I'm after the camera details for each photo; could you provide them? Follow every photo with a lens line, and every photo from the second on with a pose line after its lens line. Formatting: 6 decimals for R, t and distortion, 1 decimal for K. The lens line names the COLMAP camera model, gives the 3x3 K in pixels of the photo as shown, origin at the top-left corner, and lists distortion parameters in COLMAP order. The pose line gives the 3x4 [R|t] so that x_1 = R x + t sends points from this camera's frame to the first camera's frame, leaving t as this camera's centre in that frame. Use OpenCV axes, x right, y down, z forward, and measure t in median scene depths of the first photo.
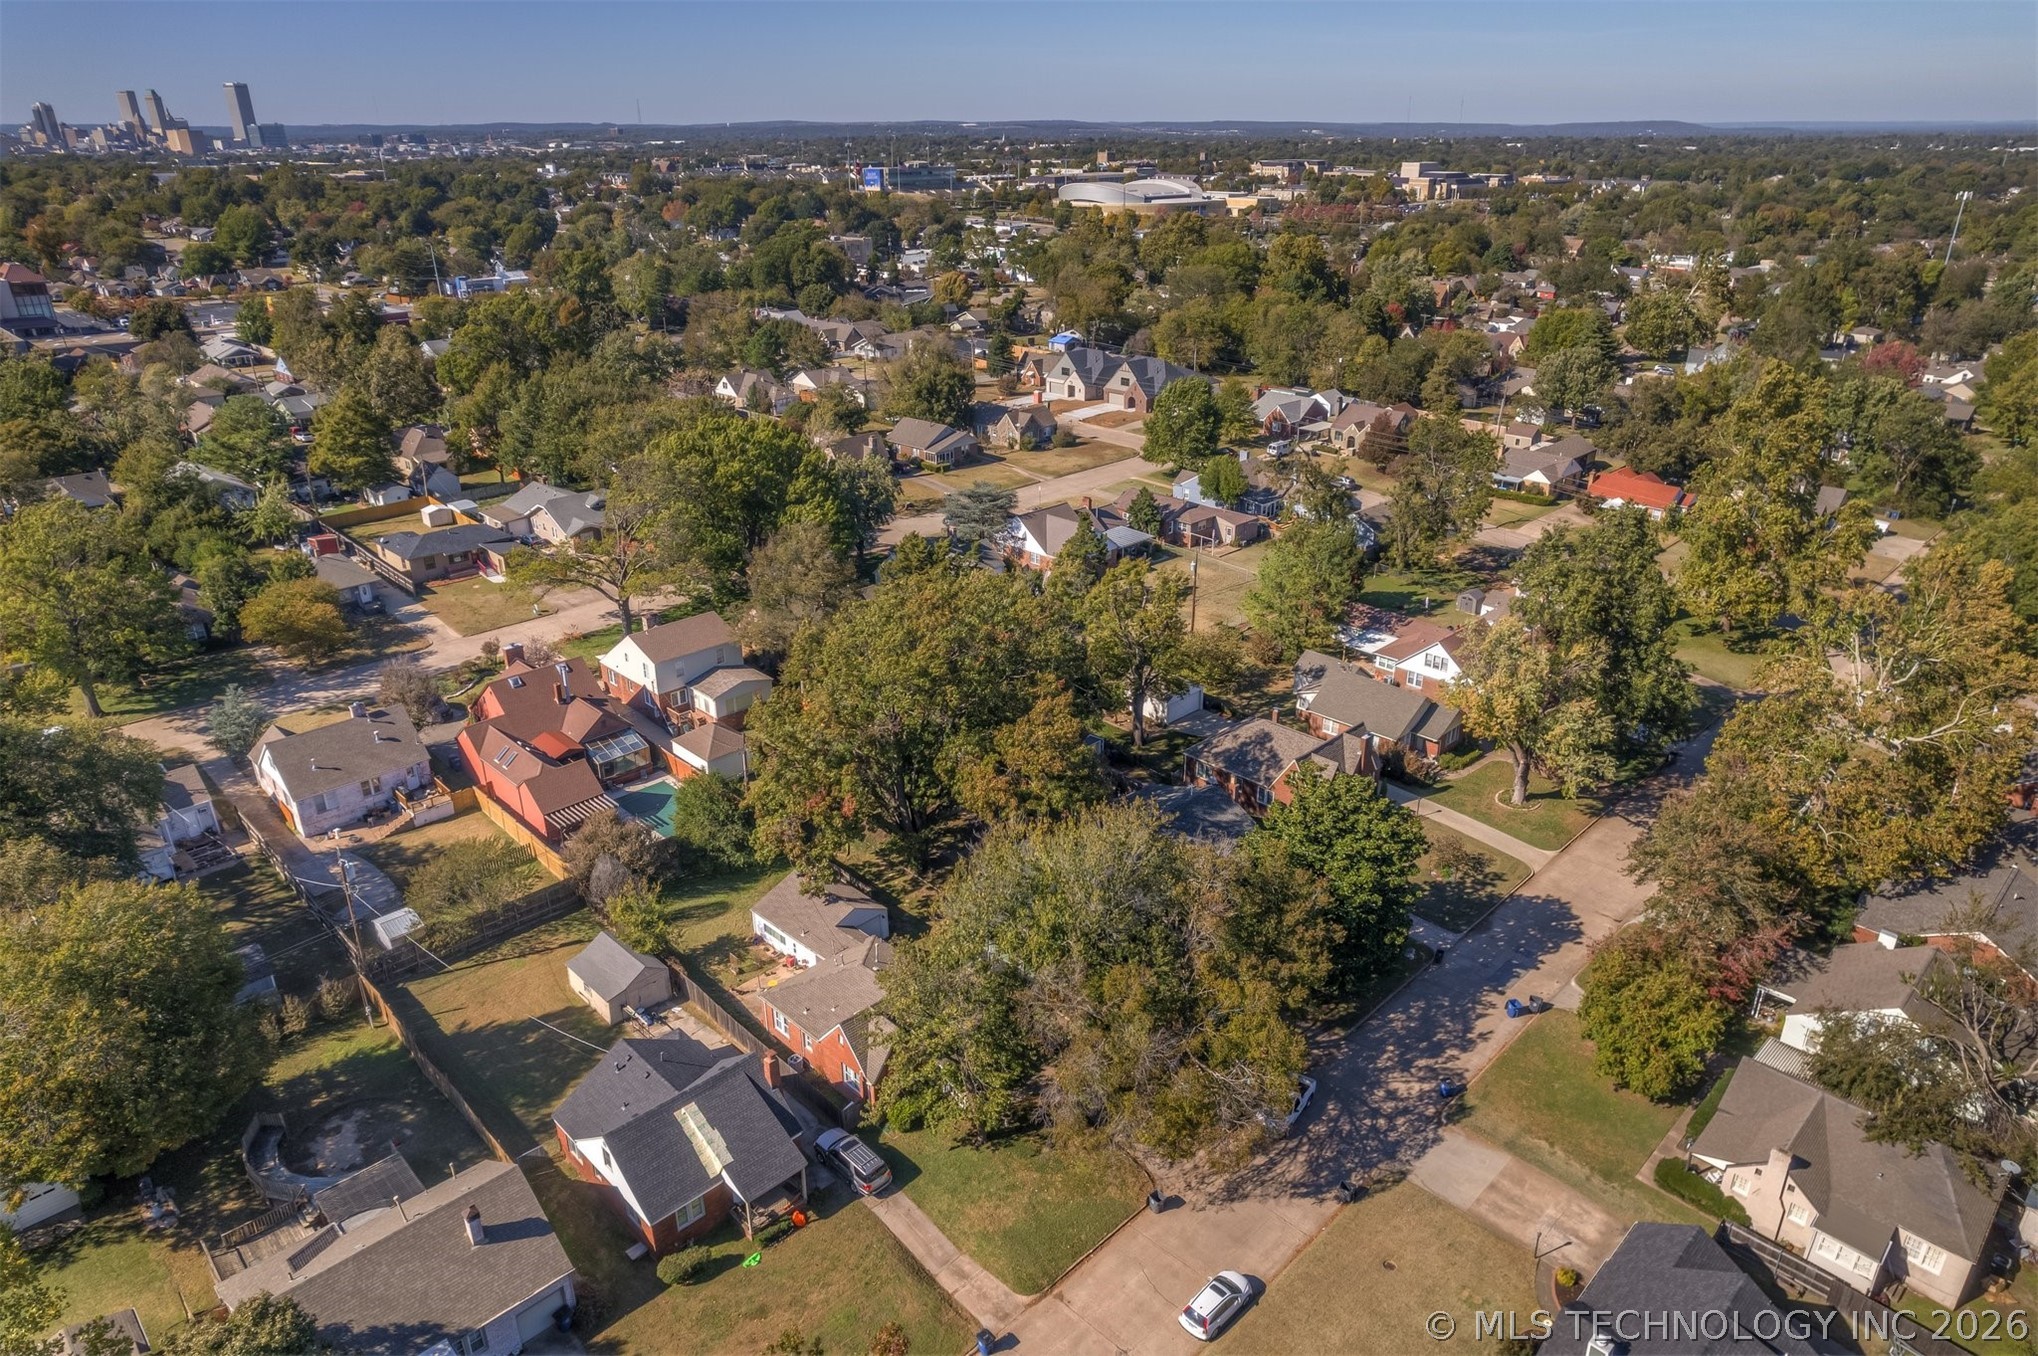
lens RADIAL K [[1300.7, 0, 1022.6], [0, 1300.7, 686.6], [0, 0, 1]] dist [-0.073733, 0.083015]
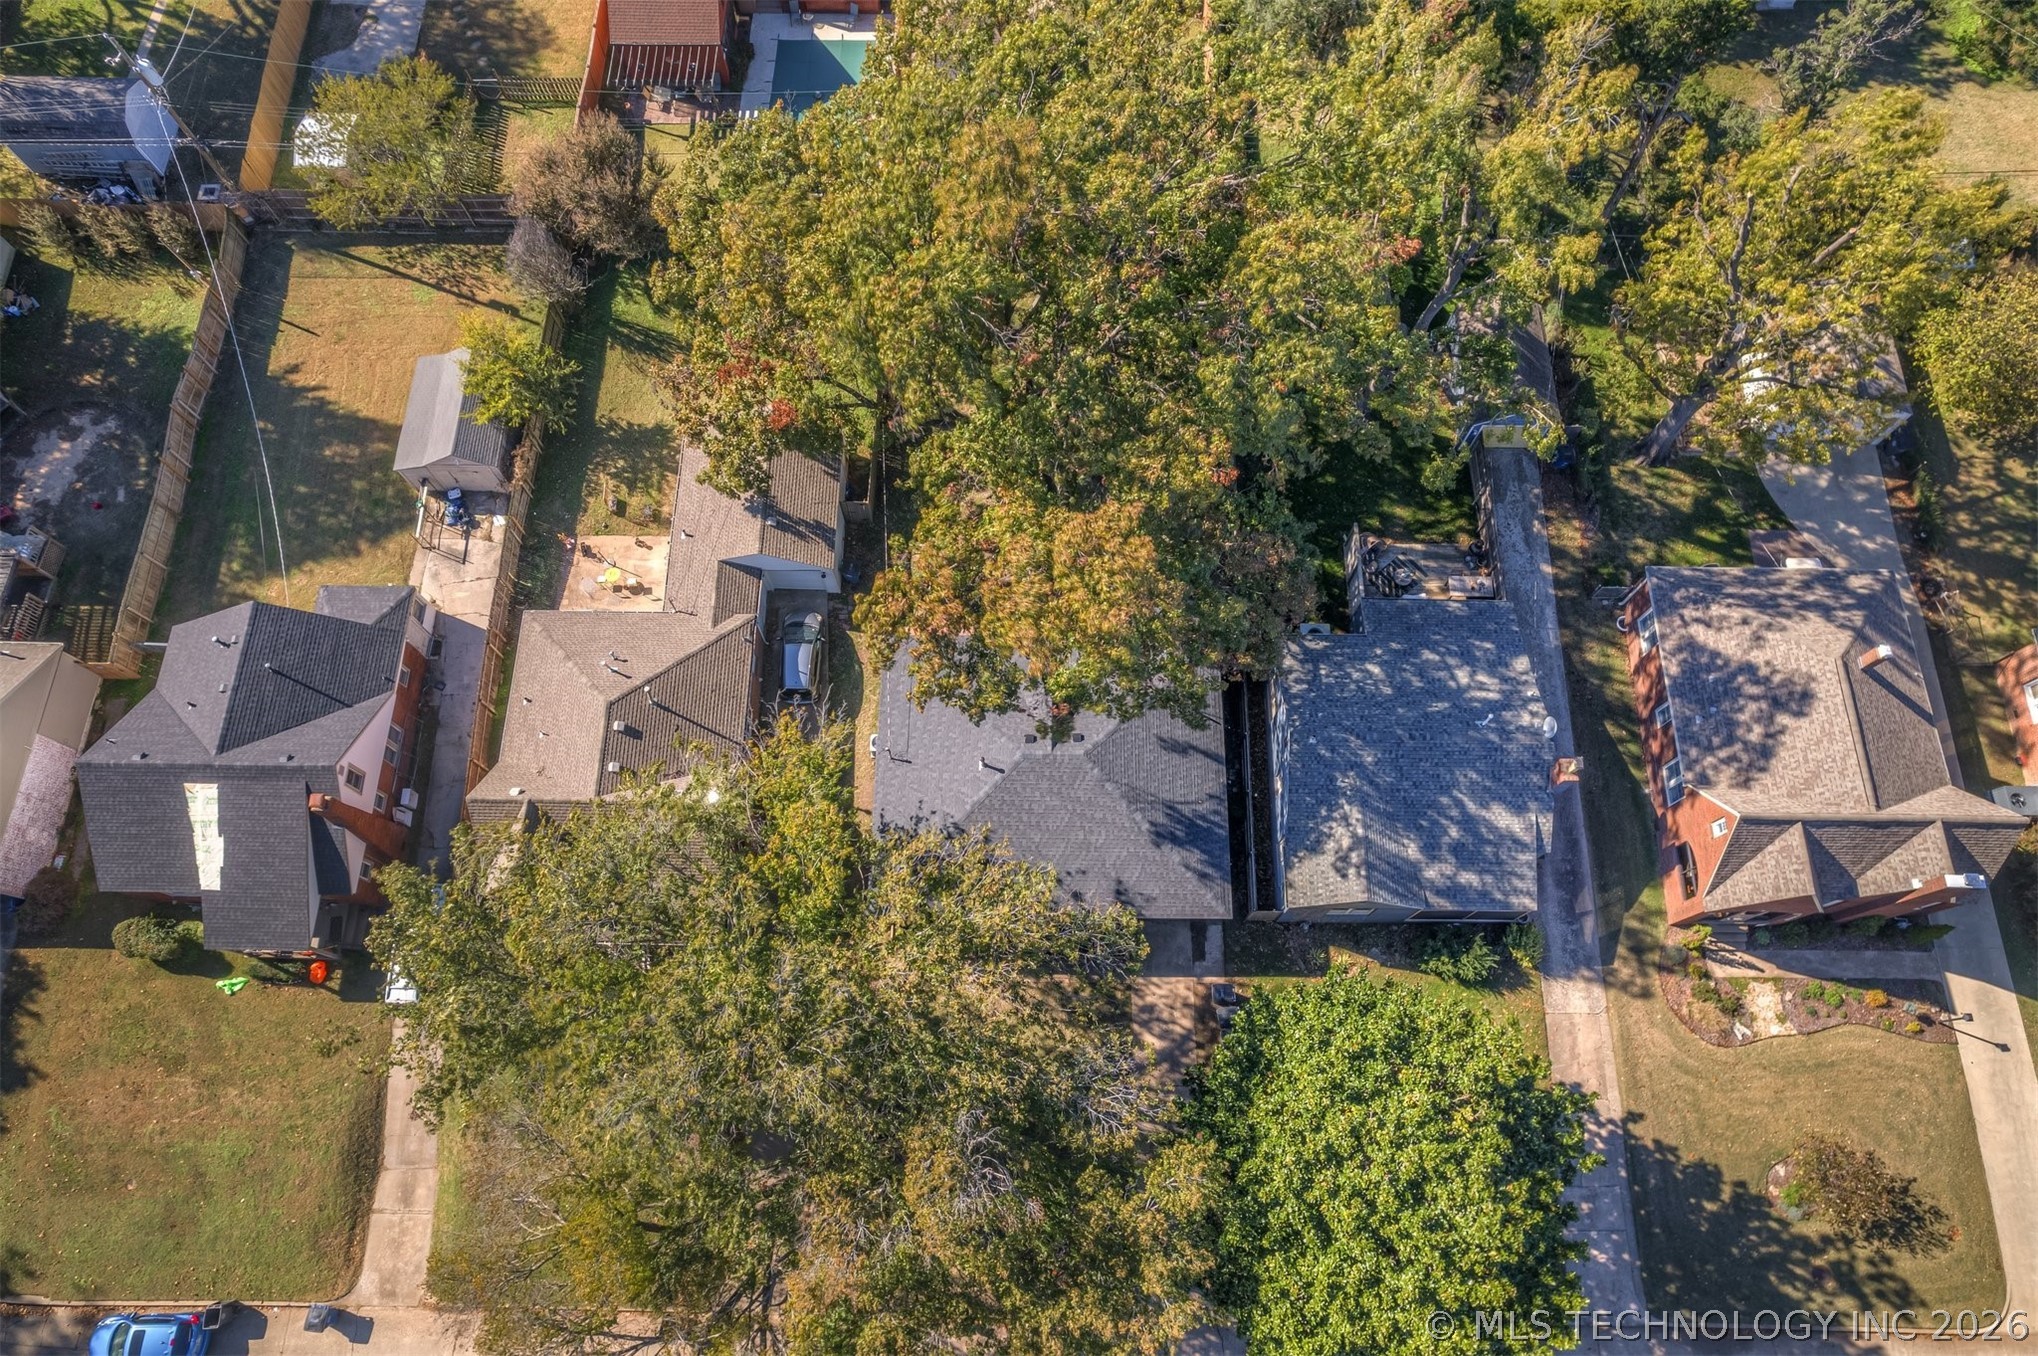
lens RADIAL K [[1300.7, 0, 1022.6], [0, 1300.7, 686.6], [0, 0, 1]] dist [-0.073733, 0.083015]
pose [[0.698490, 0.667495, -0.257997, 0.090735], [-0.287147, 0.591652, 0.753322, -0.169308], [0.655483, -0.452105, 0.604932, 0.445697]]
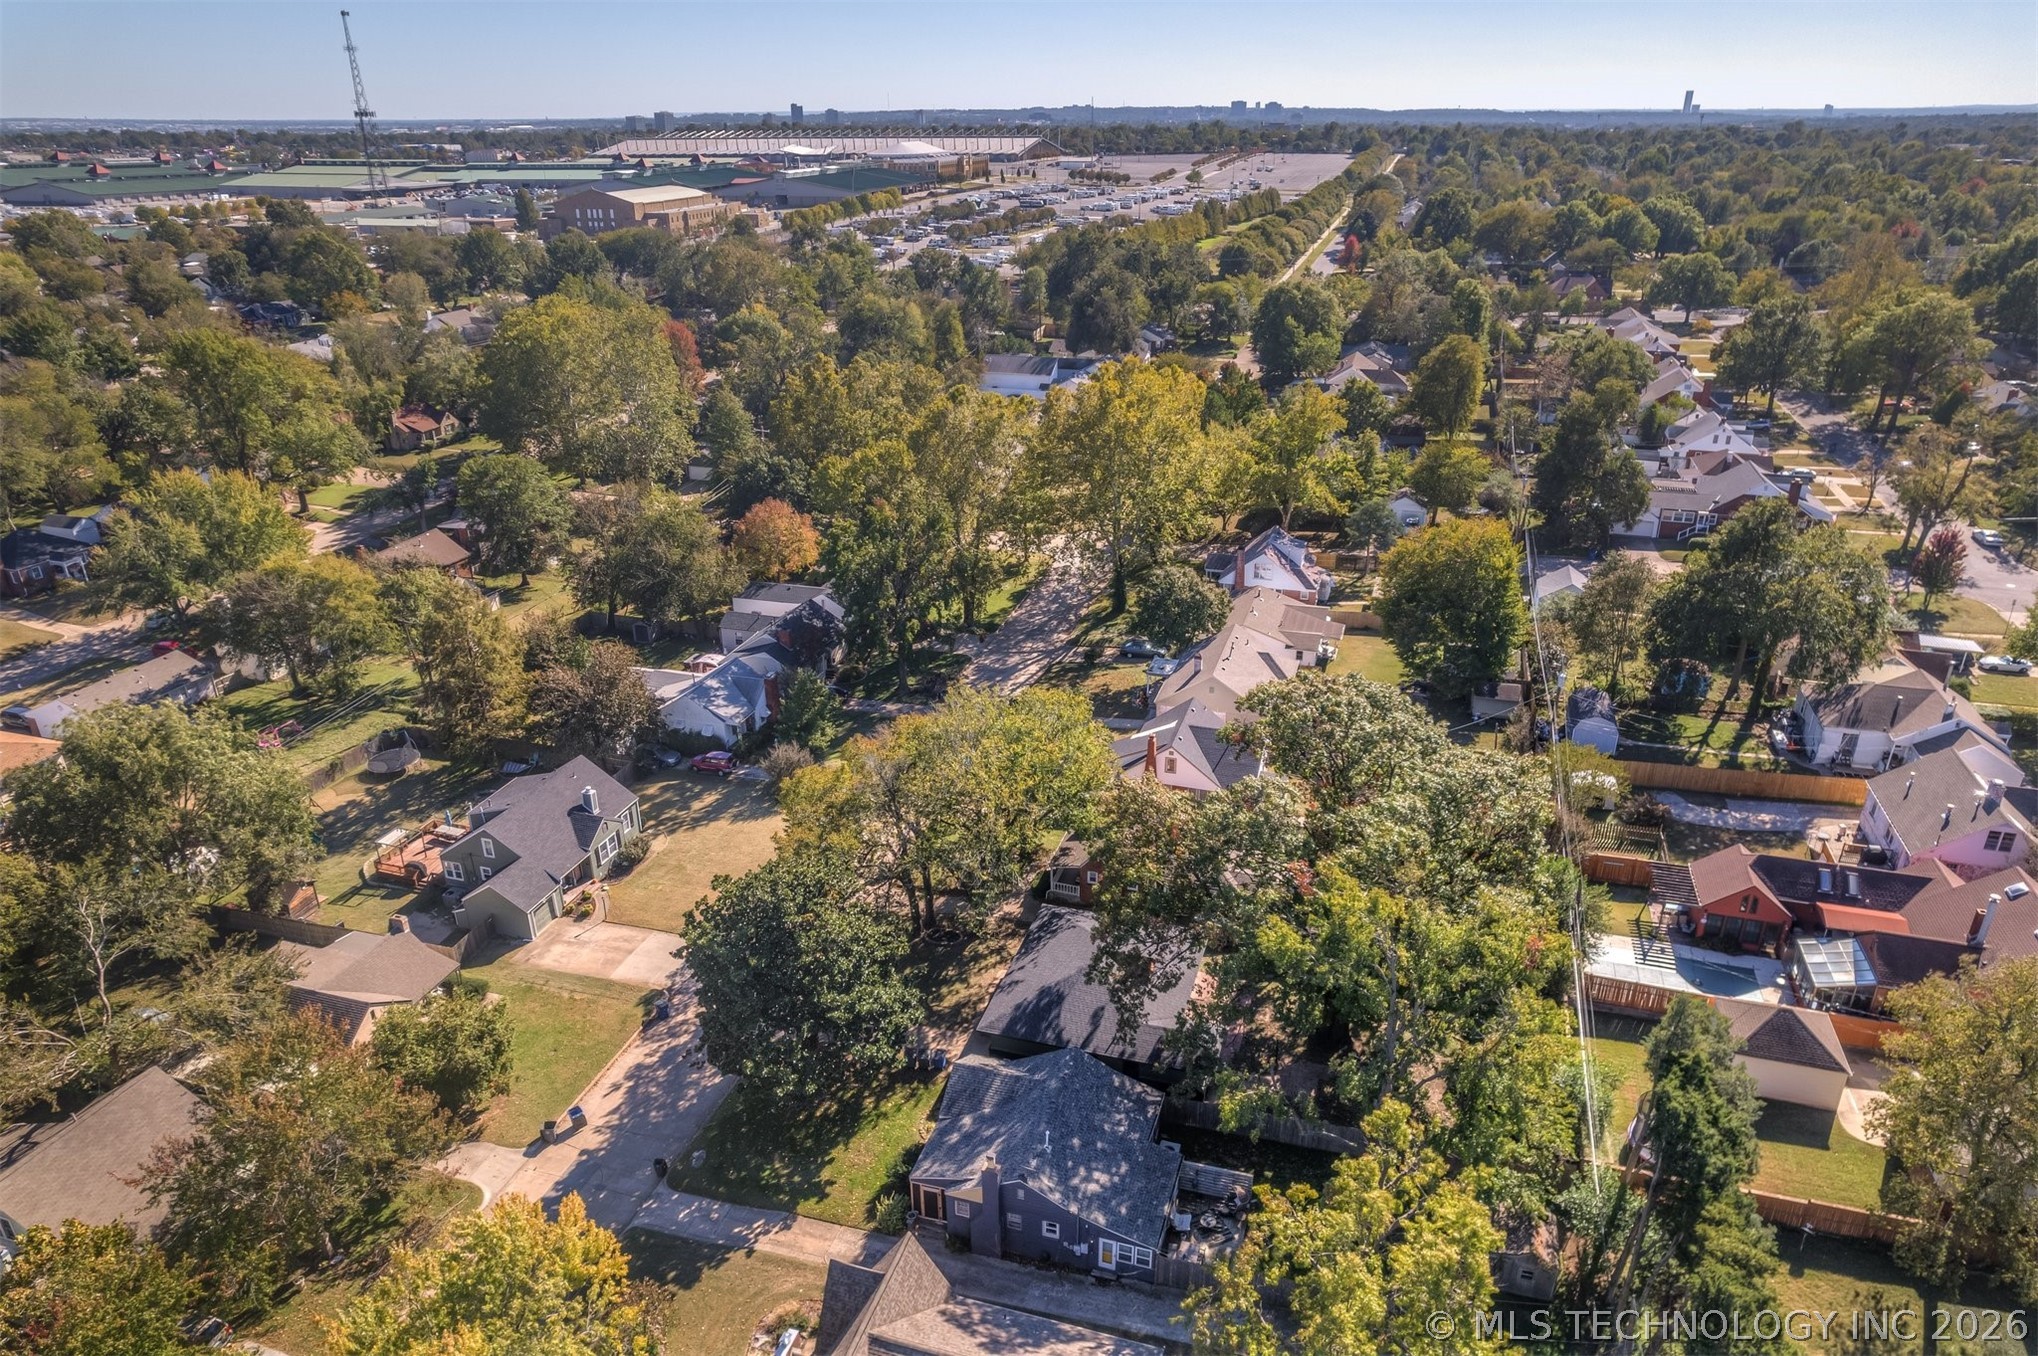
lens RADIAL K [[1300.7, 0, 1022.6], [0, 1300.7, 686.6], [0, 0, 1]] dist [-0.073733, 0.083015]
pose [[-0.881719, 0.201691, -0.426488, 0.262527], [-0.182521, 0.687778, 0.702601, -0.363228], [0.435037, 0.697340, -0.569614, 0.871050]]
